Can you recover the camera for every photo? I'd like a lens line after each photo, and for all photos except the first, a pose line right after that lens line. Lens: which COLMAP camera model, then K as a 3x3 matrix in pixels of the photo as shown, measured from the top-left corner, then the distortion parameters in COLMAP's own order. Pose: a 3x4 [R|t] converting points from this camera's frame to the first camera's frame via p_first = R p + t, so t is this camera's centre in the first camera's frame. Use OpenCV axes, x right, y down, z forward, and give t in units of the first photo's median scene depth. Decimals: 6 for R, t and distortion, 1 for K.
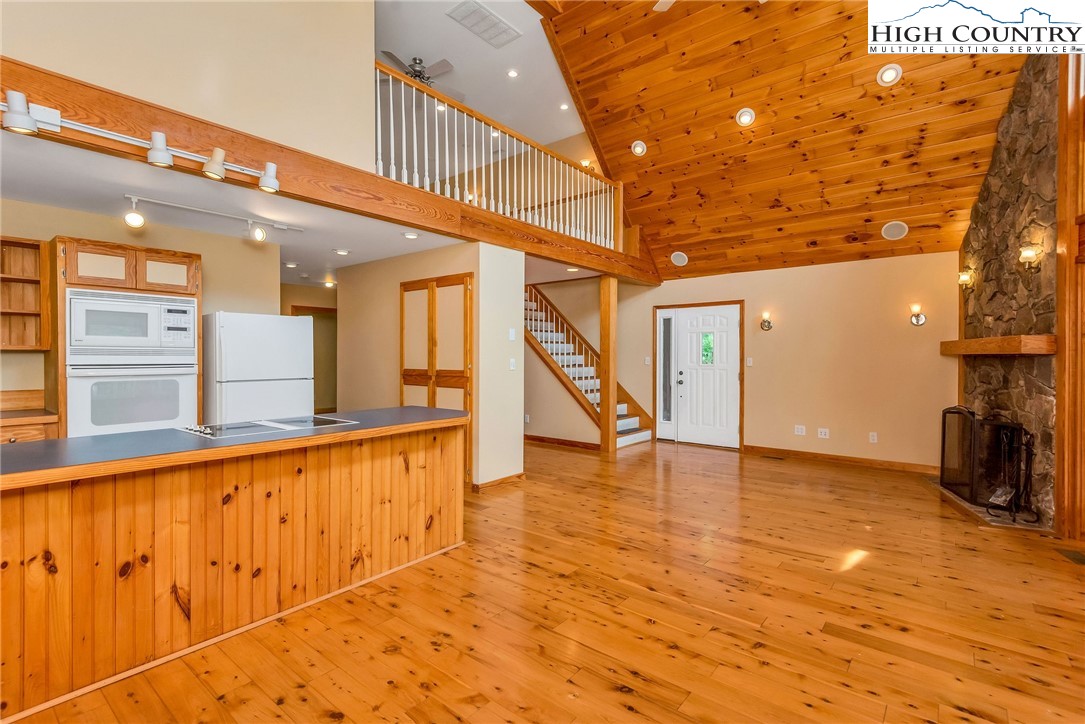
lens RADIAL K [[500.4, 0, 544.0], [0, 500.4, 362.8], [0, 0, 1]] dist [0.037968, -0.024908]
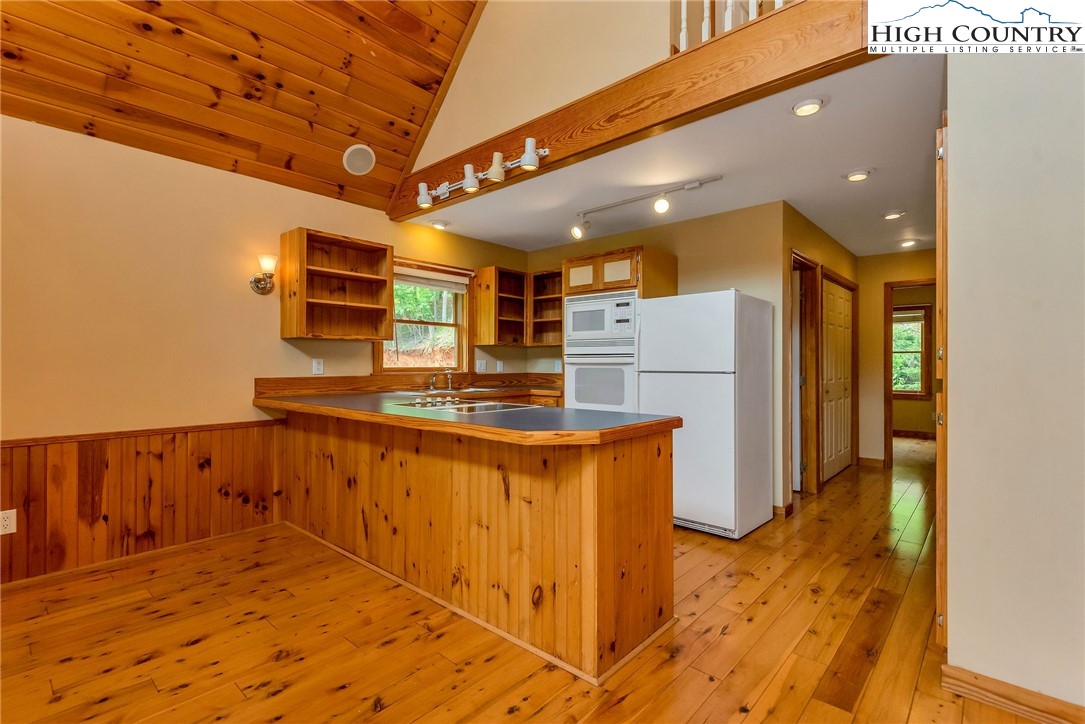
lens RADIAL K [[500.4, 0, 544.0], [0, 500.4, 362.8], [0, 0, 1]] dist [0.037968, -0.024908]
pose [[-0.047279, -0.002441, -0.998879, 0.427128], [-0.019781, 0.999803, -0.001507, 0.032890], [0.998686, 0.019688, -0.047318, 1.119097]]
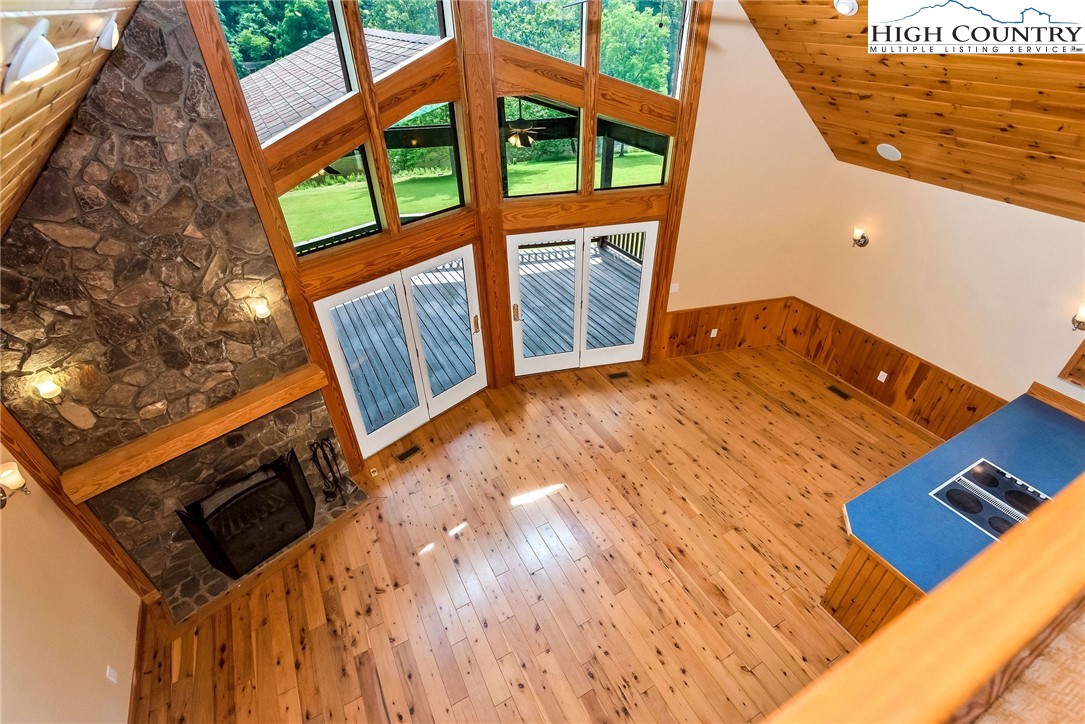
lens RADIAL K [[500.4, 0, 544.0], [0, 500.4, 362.8], [0, 0, 1]] dist [0.037968, -0.024908]
pose [[-0.924154, -0.209607, 0.319381, 0.193002], [0.023312, 0.803532, 0.594805, -0.915569], [-0.381308, 0.557137, -0.737701, 2.072893]]
